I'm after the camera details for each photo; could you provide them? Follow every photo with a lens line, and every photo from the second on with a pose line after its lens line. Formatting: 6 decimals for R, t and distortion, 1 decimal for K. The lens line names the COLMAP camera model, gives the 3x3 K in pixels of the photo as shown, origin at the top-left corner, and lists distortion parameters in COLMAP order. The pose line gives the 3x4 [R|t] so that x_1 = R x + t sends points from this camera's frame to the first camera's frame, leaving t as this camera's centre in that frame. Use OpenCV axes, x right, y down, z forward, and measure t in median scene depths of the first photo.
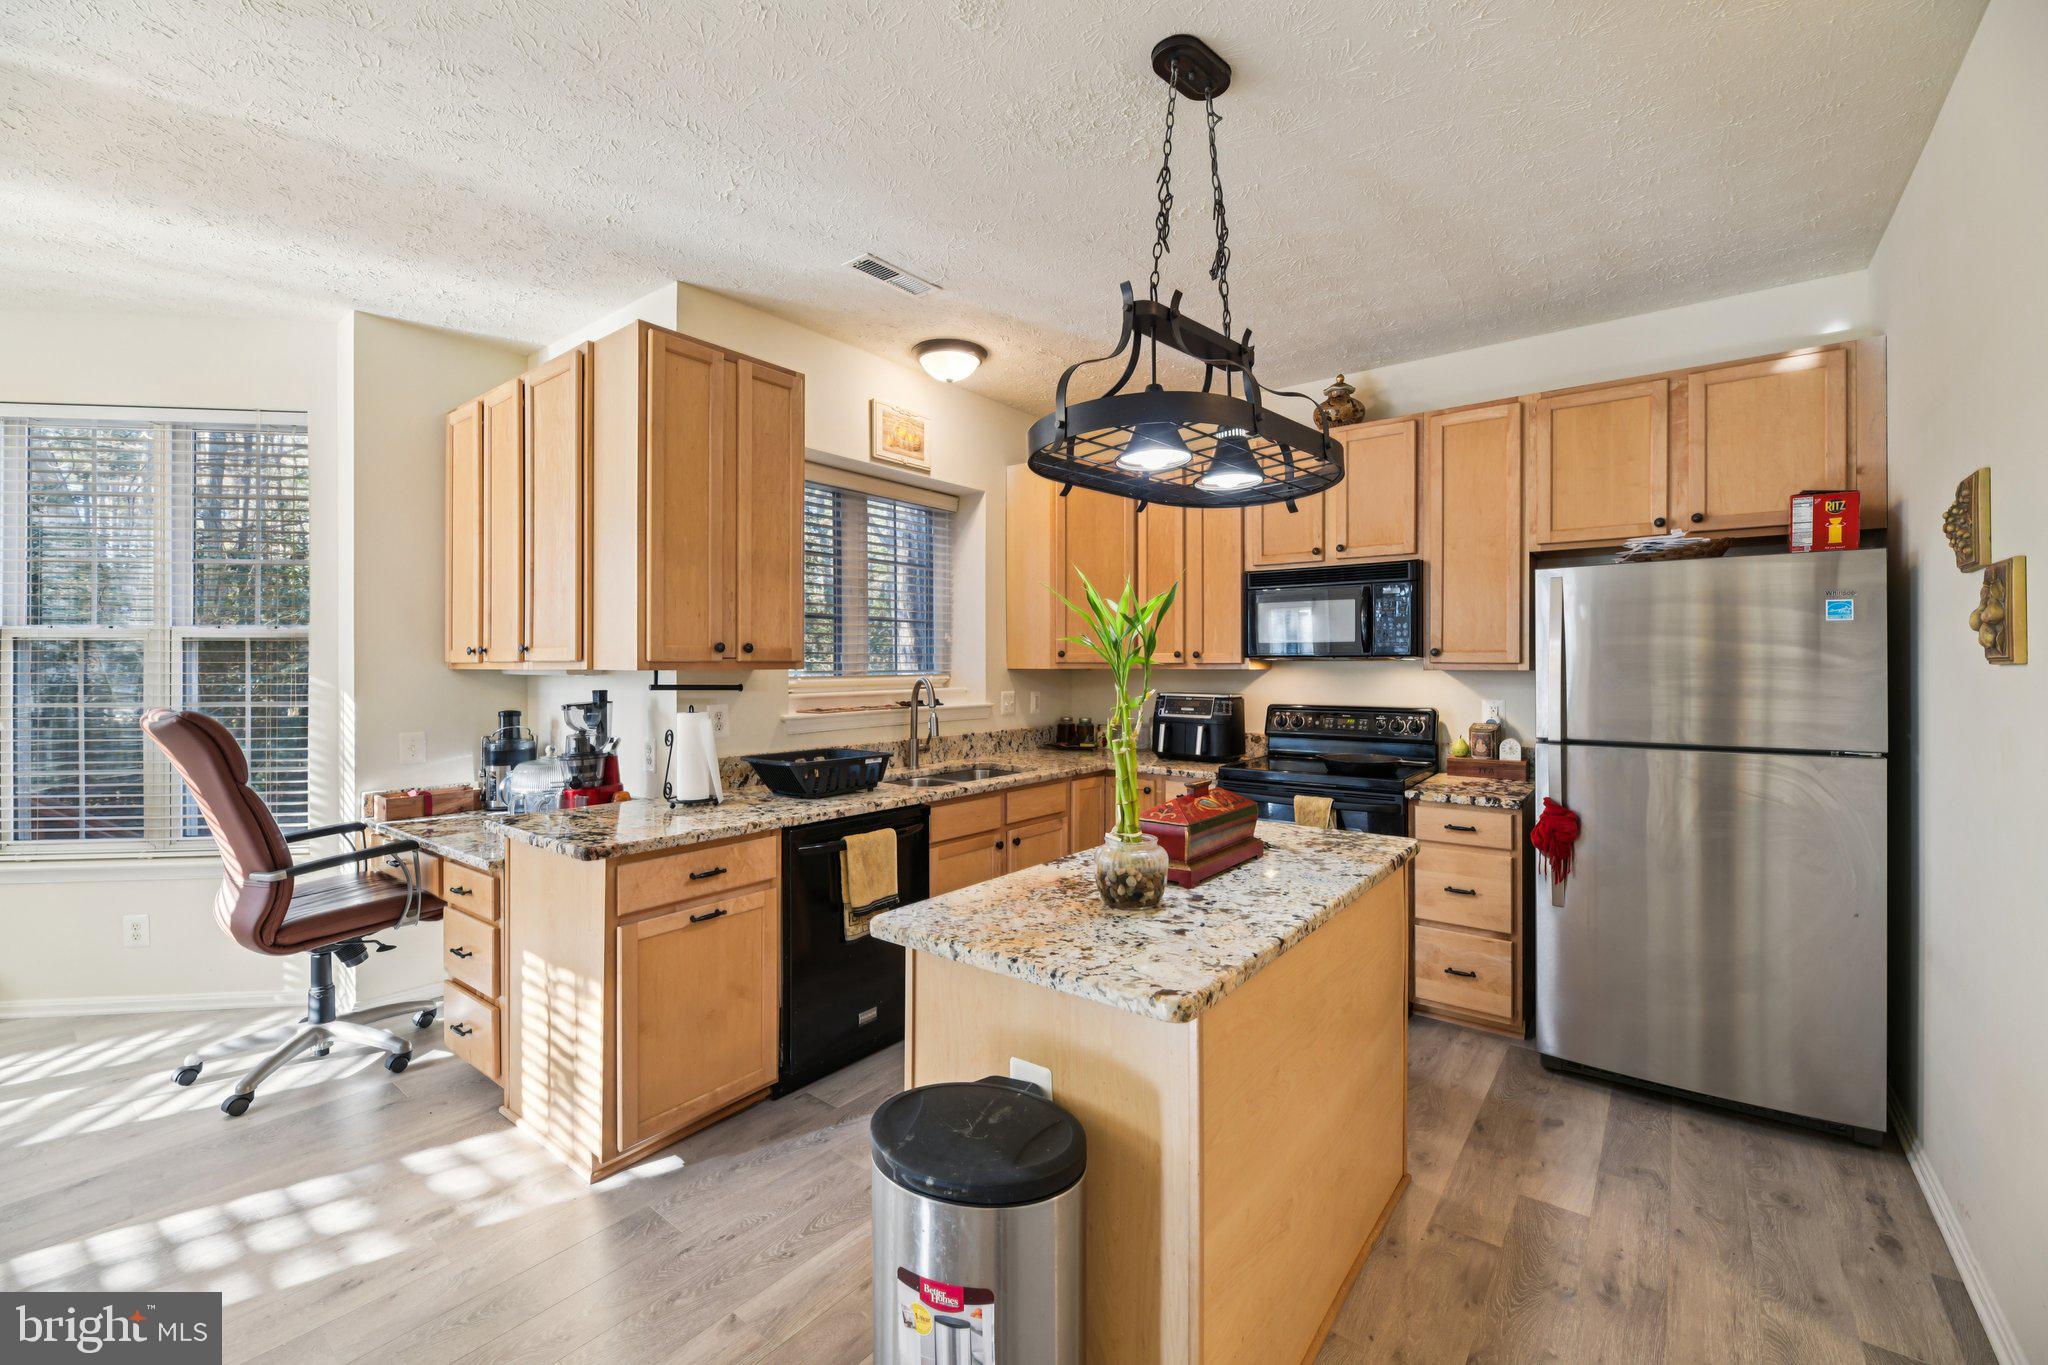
lens RADIAL K [[836.7, 0, 1048.0], [0, 836.7, 667.6], [0, 0, 1]] dist [-0.000632, -0.001501]
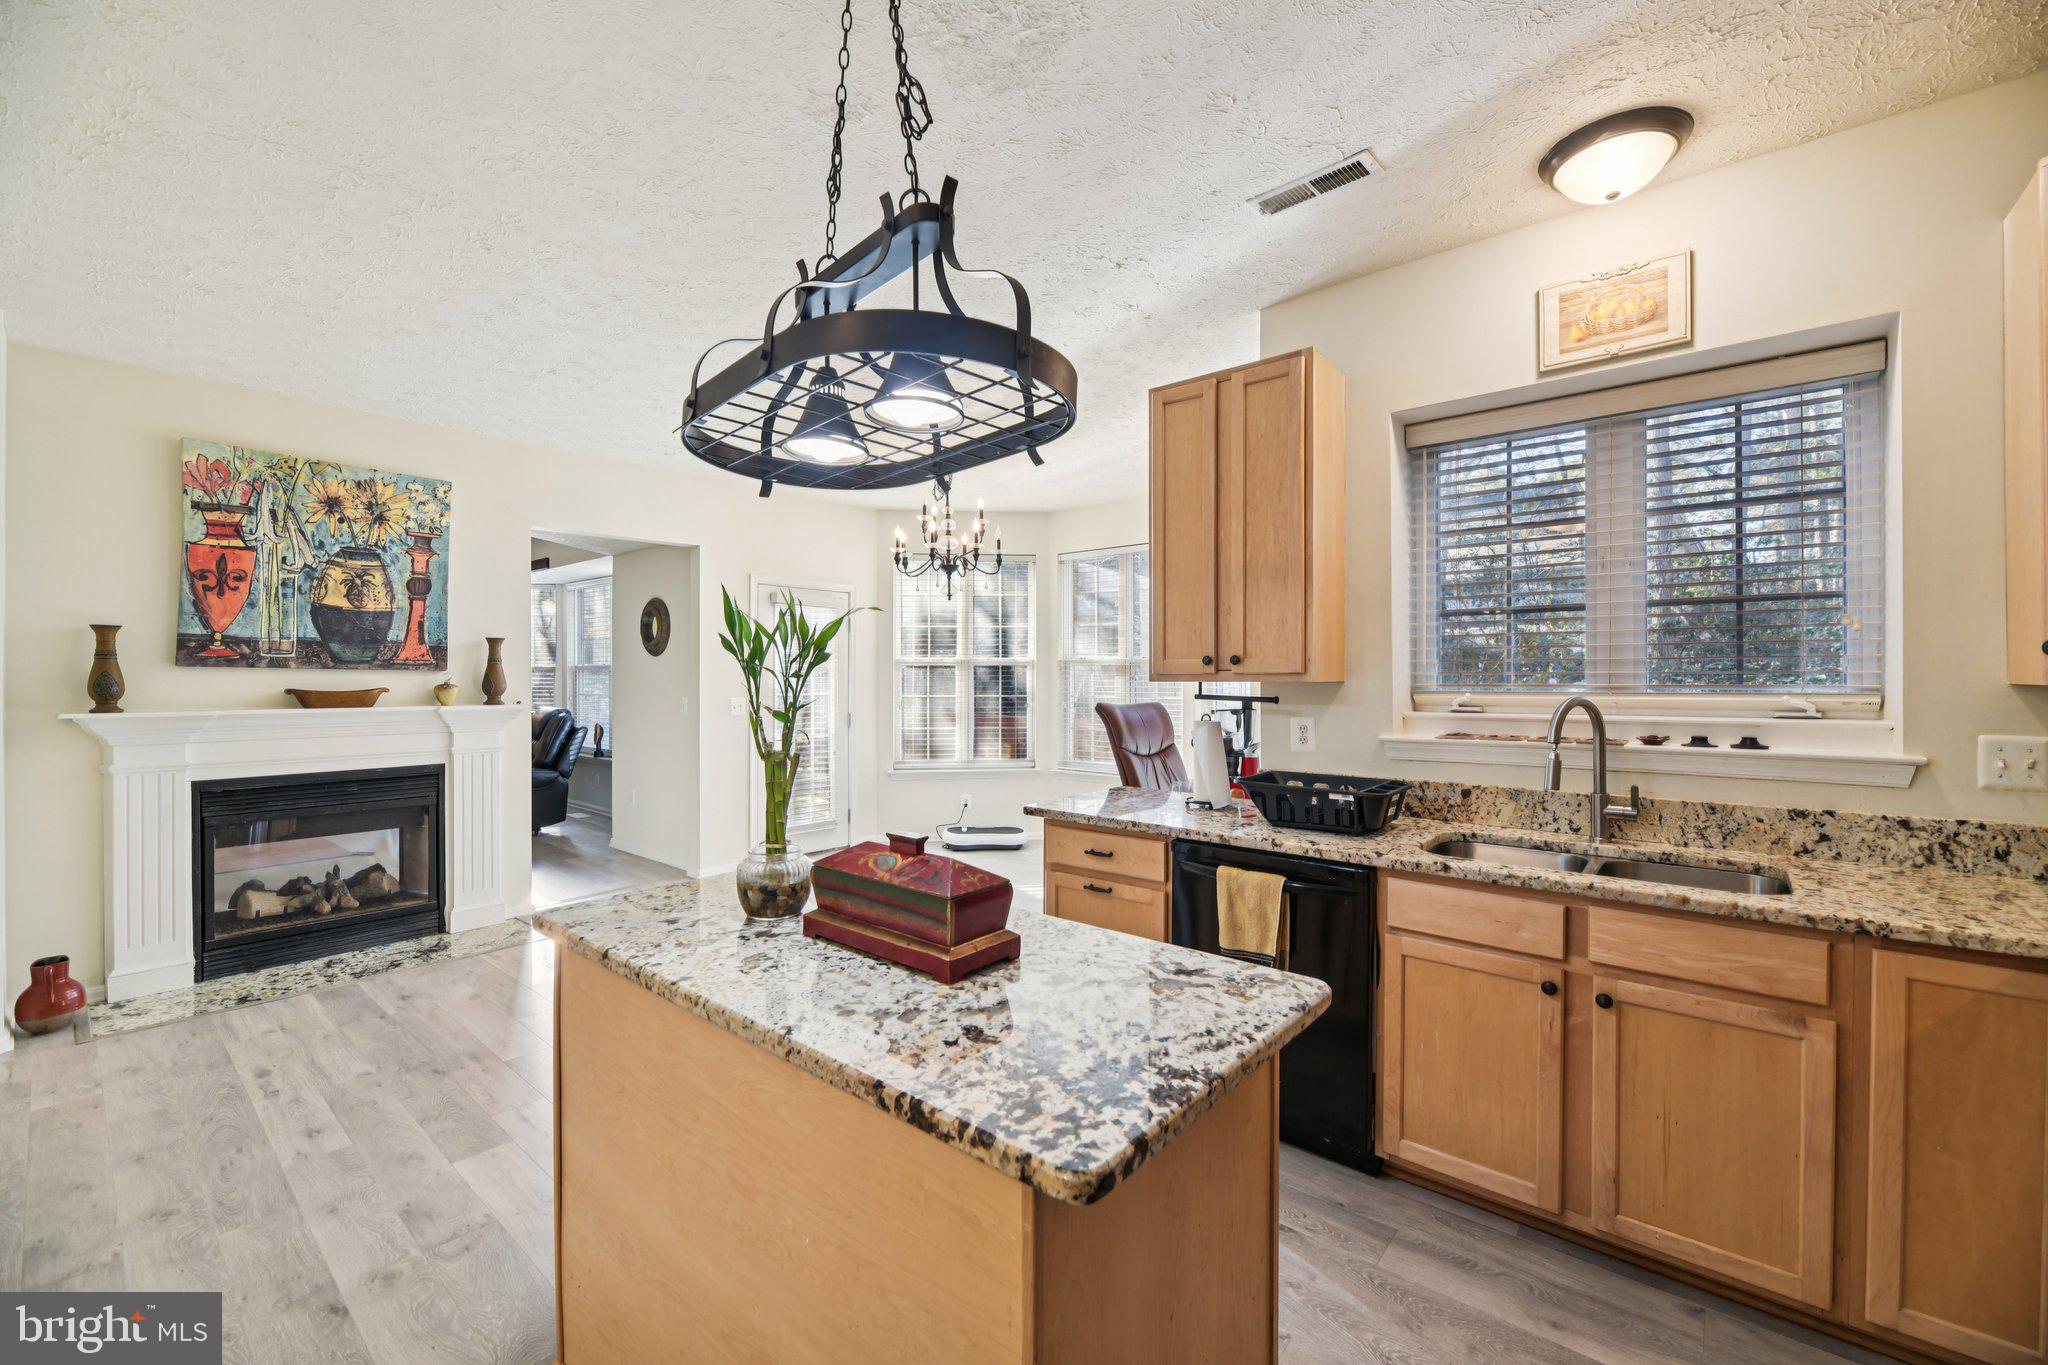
lens RADIAL K [[836.7, 0, 1033.2], [0, 836.7, 677.4], [0, 0, 1]] dist [-0.000632, -0.001501]
pose [[-0.056843, 0.000546, -0.998383, 0.667479], [-0.000198, 1.000000, 0.000558, -0.003105], [0.998383, 0.000229, -0.056842, 0.835817]]
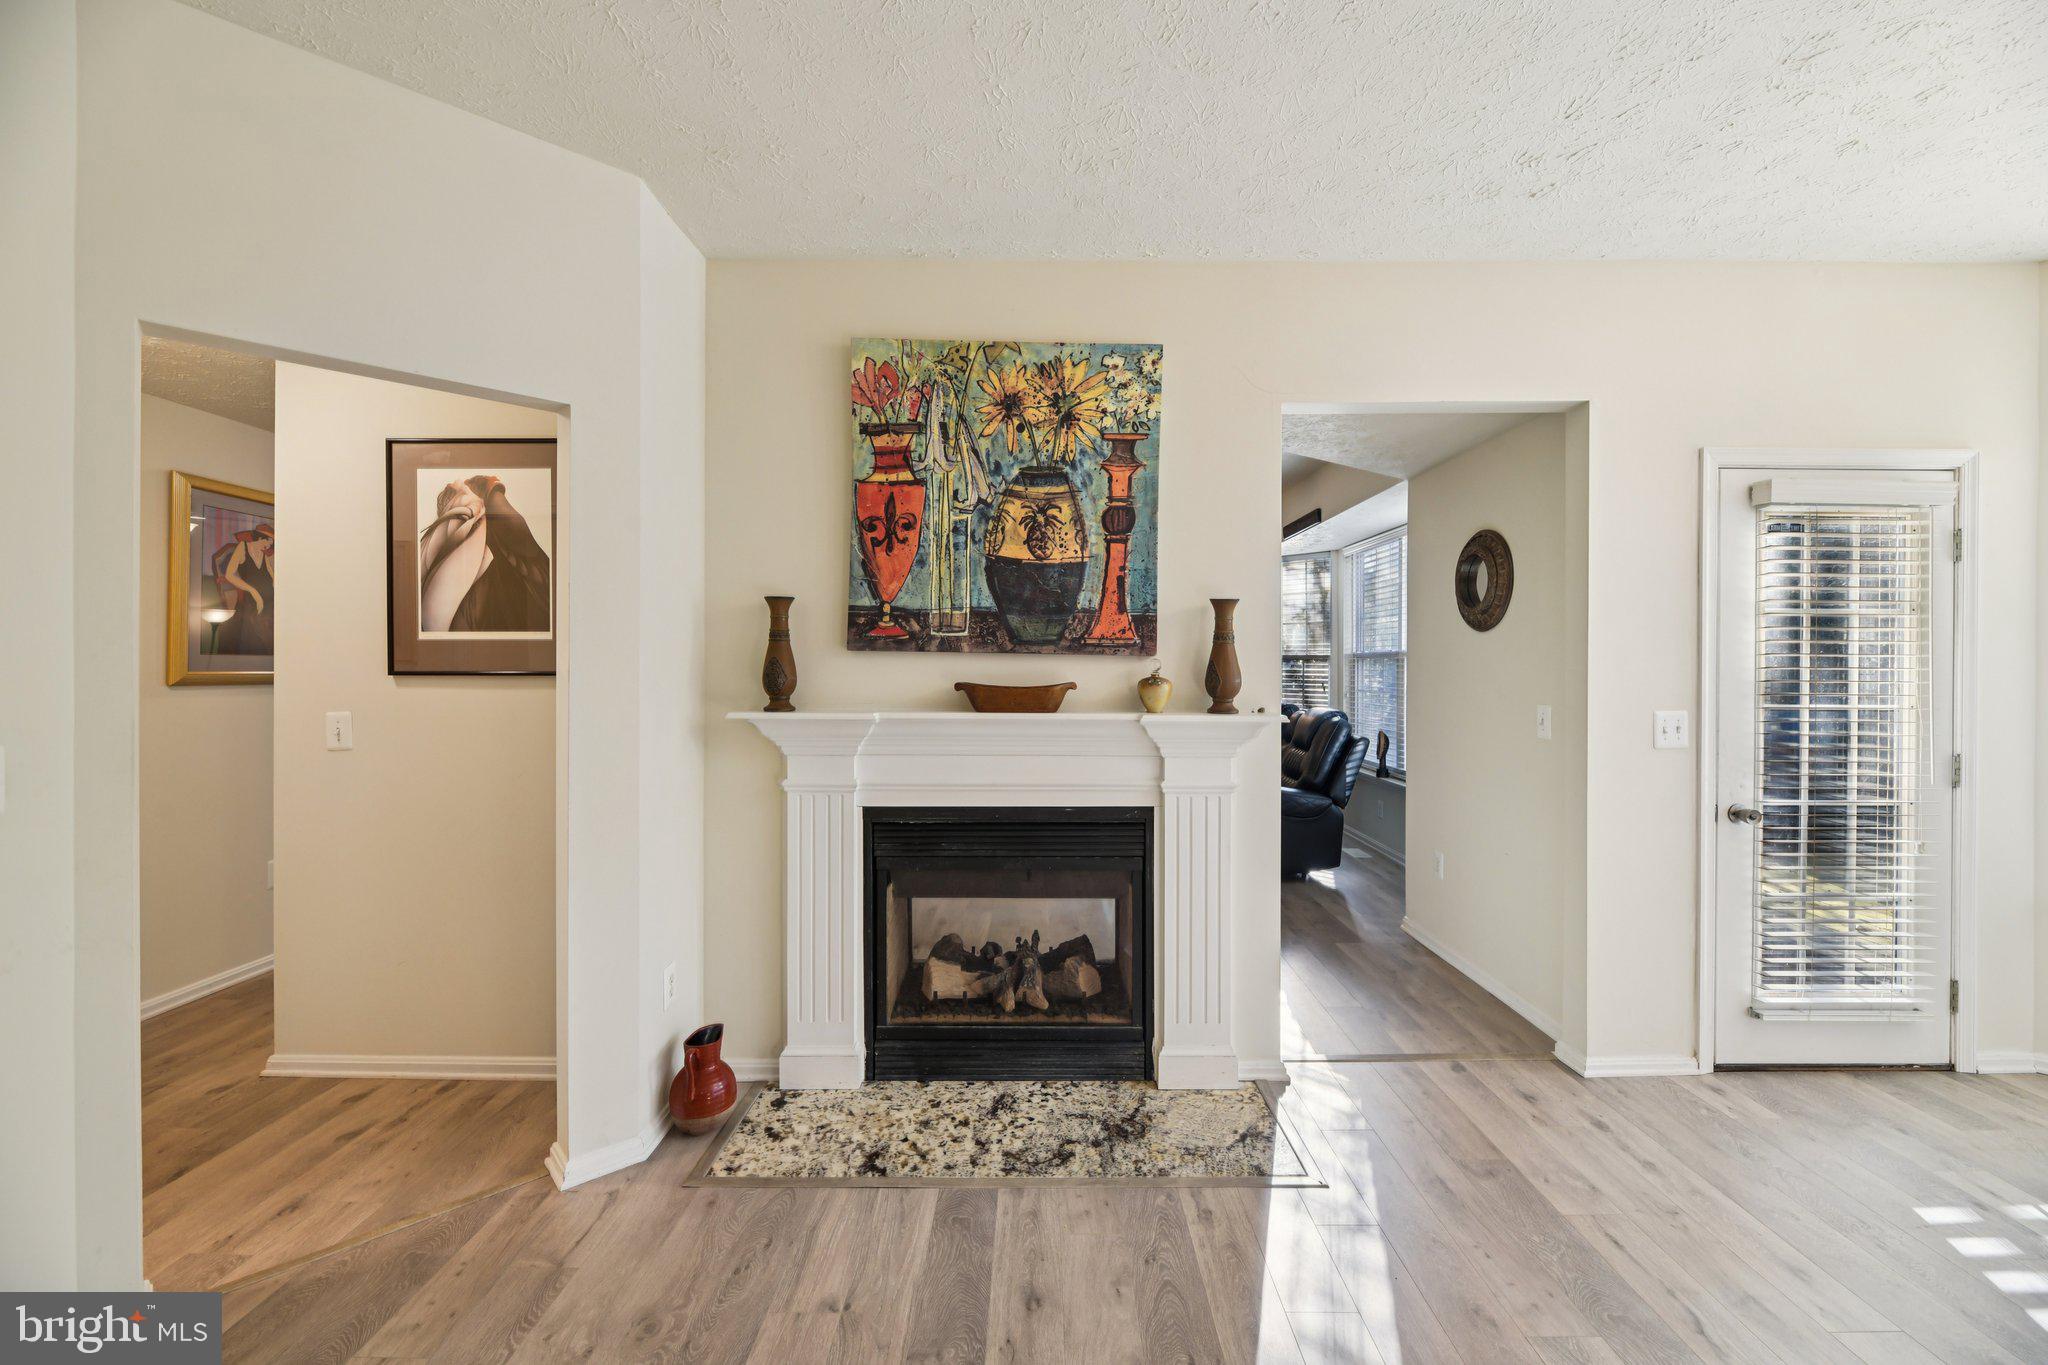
lens RADIAL K [[836.7, 0, 1037.8], [0, 836.7, 669.4], [0, 0, 1]] dist [-0.000632, -0.001501]
pose [[-0.794689, -0.000663, -0.607017, -0.191898], [-0.002687, 0.999993, 0.002426, -0.000355], [0.607011, 0.003559, -0.794685, 0.299771]]
